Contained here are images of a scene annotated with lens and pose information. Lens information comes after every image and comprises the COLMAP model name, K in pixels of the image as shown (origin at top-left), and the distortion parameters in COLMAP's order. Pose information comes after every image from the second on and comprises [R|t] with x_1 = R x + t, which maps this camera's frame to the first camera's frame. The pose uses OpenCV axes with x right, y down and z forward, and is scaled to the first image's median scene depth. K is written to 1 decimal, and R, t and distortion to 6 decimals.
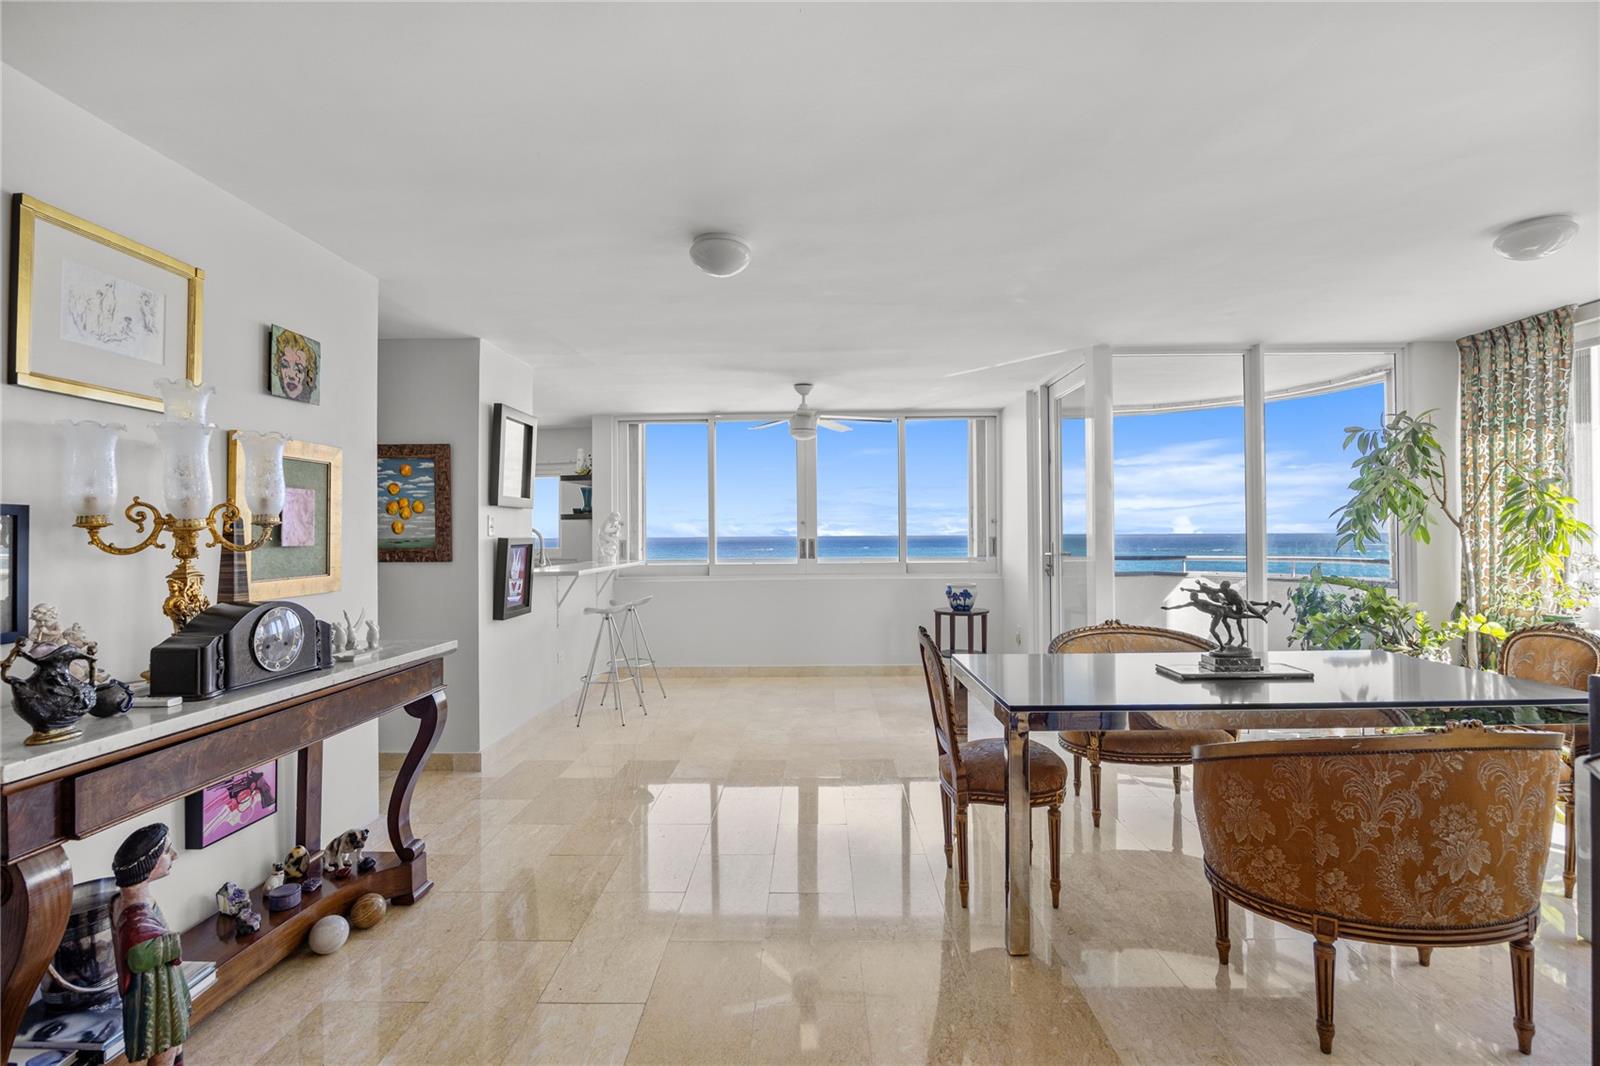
lens RADIAL K [[720.0, 0, 816.9], [0, 720.0, 525.1], [0, 0, 1]] dist [0.000773, 0.000092]
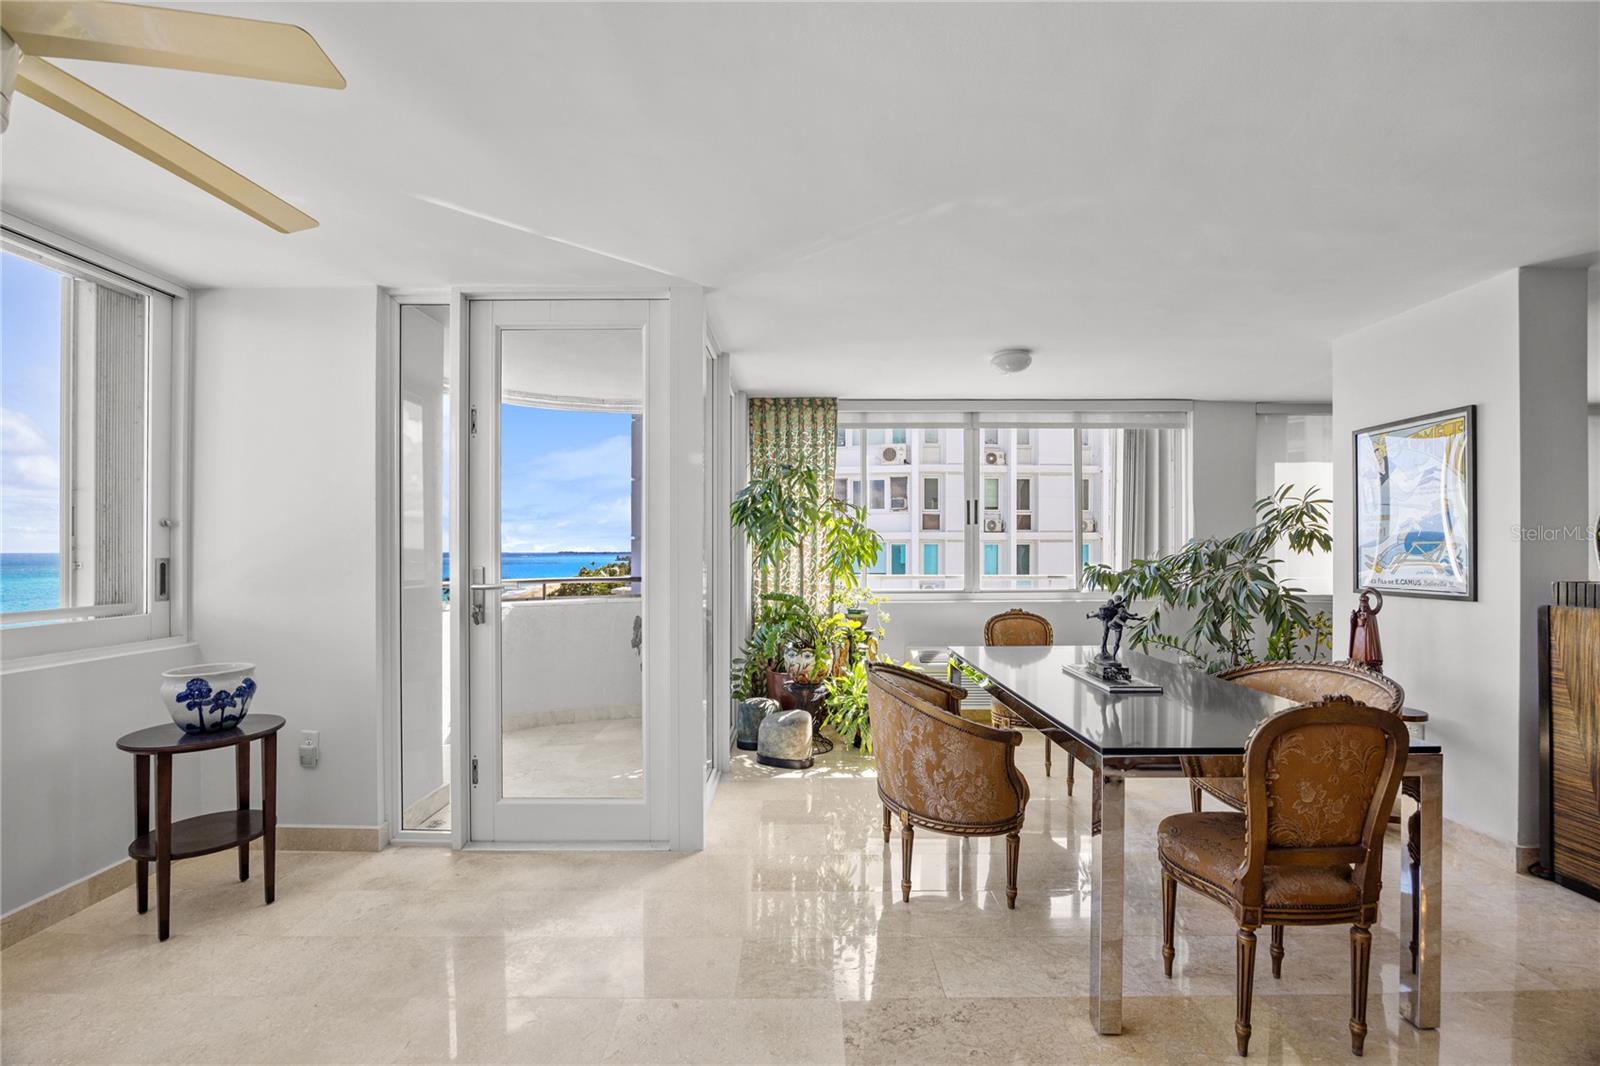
lens RADIAL K [[669.3, 0, 800.9], [0, 669.3, 552.6], [0, 0, 1]] dist [-0.009074, 0.000044]
pose [[-0.000709, 0.002200, 0.999997, -0.281729], [-0.013685, 0.999904, -0.002209, 0.013238], [-0.999906, -0.013687, -0.000679, 0.945385]]
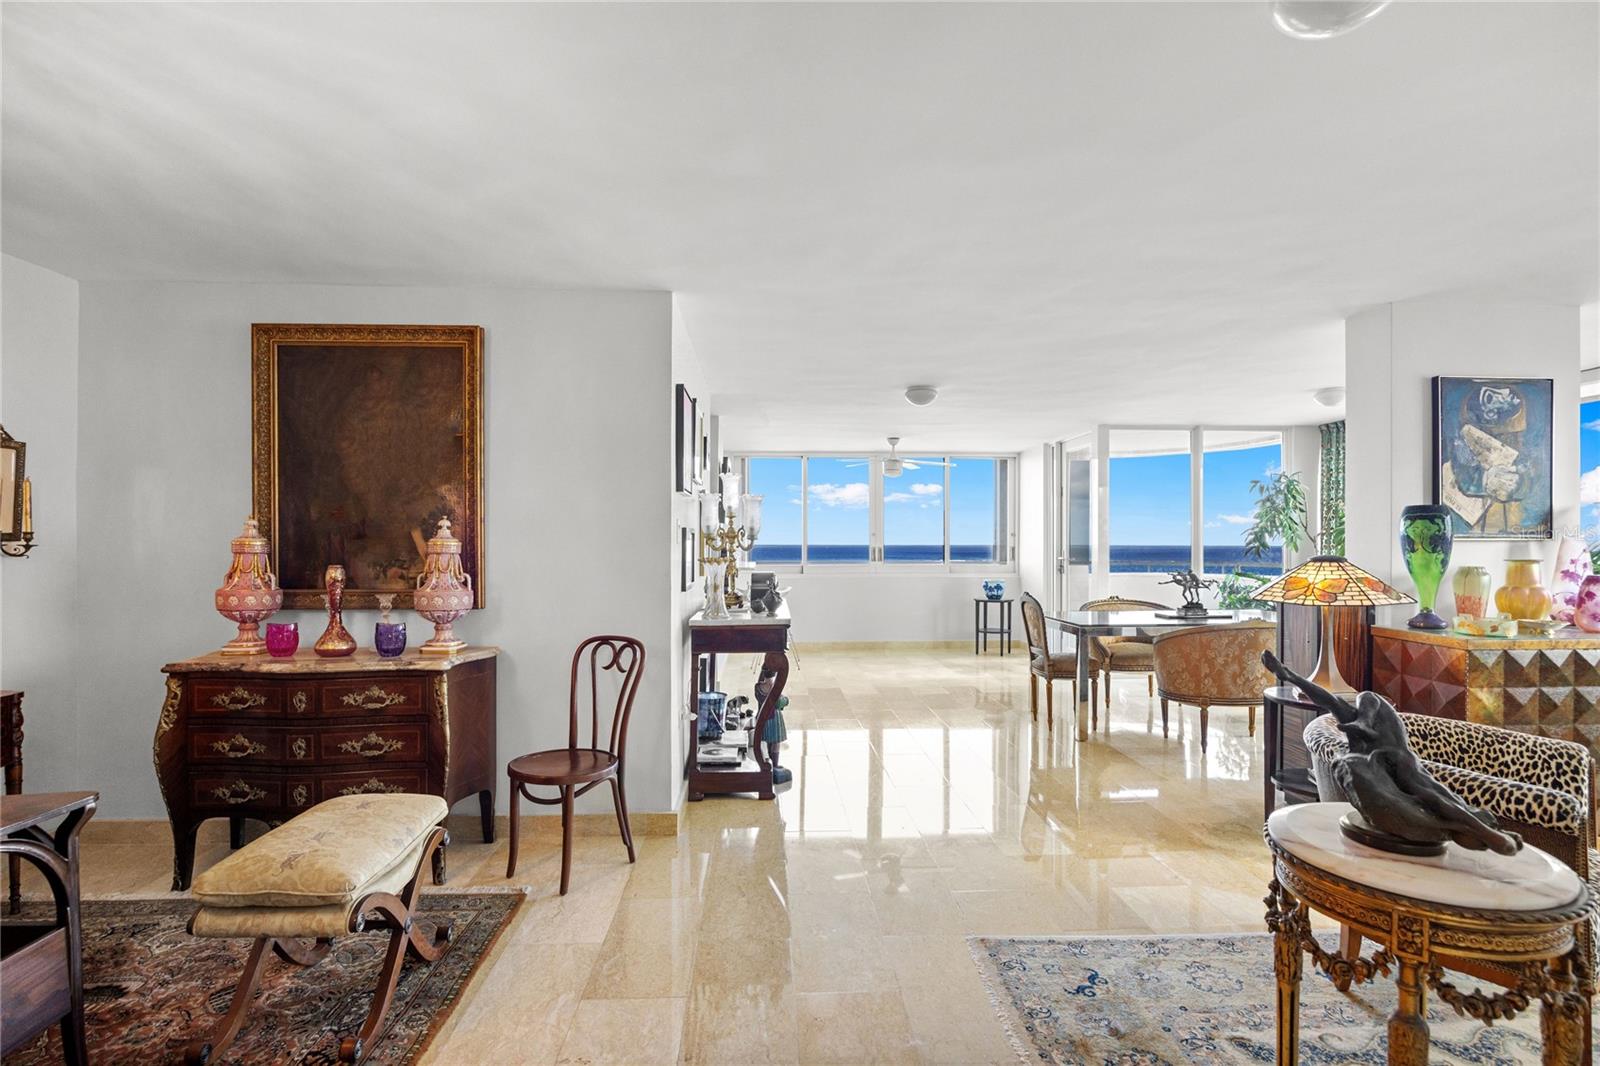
lens RADIAL K [[783.0, 0, 800.0], [0, 783.0, 533.0], [0, 0, 1]] dist [0.000815, -0.000105]
pose [[0.998808, 0.010687, 0.047626, -0.355901], [-0.010680, 0.999943, -0.000420, -0.006108], [-0.047628, -0.000089, 0.998865, -0.705248]]
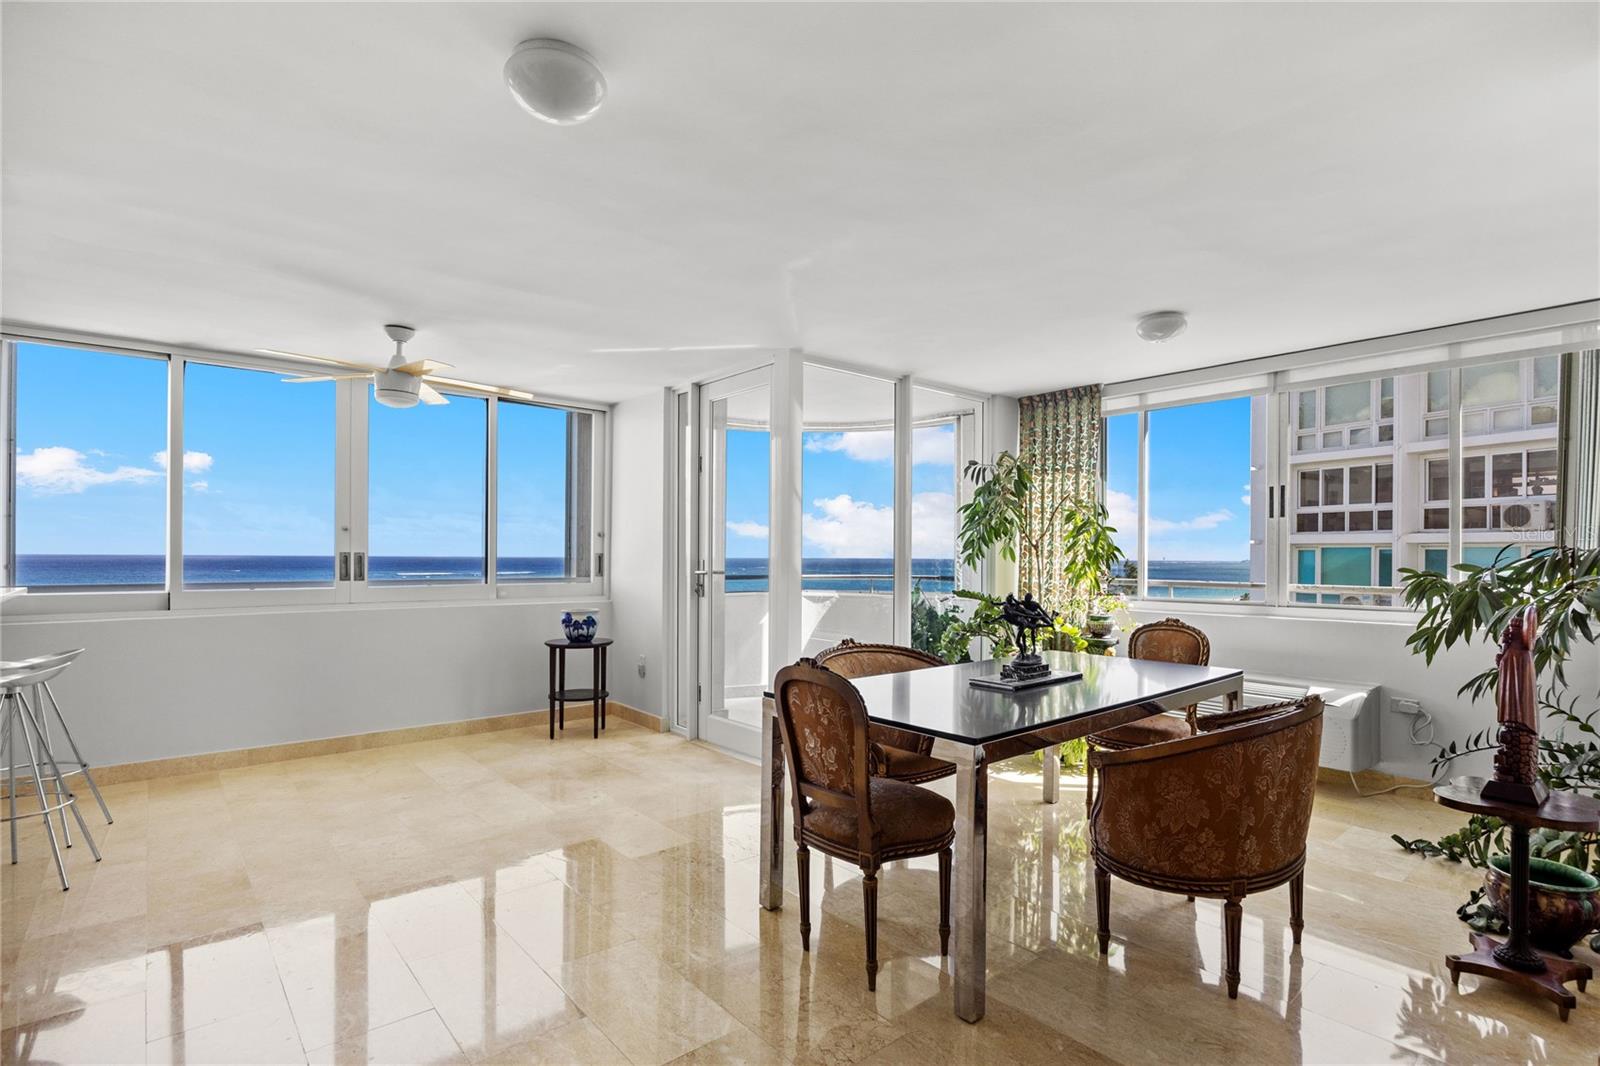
lens RADIAL K [[780.2, 0, 816.4], [0, 780.2, 557.6], [0, 0, 1]] dist [-0.001446, 0.000144]
pose [[0.753631, 0.009190, 0.657233, -0.265642], [-0.019263, 0.999782, 0.008109, 0.014113], [-0.657015, -0.018772, 0.753644, 0.219757]]
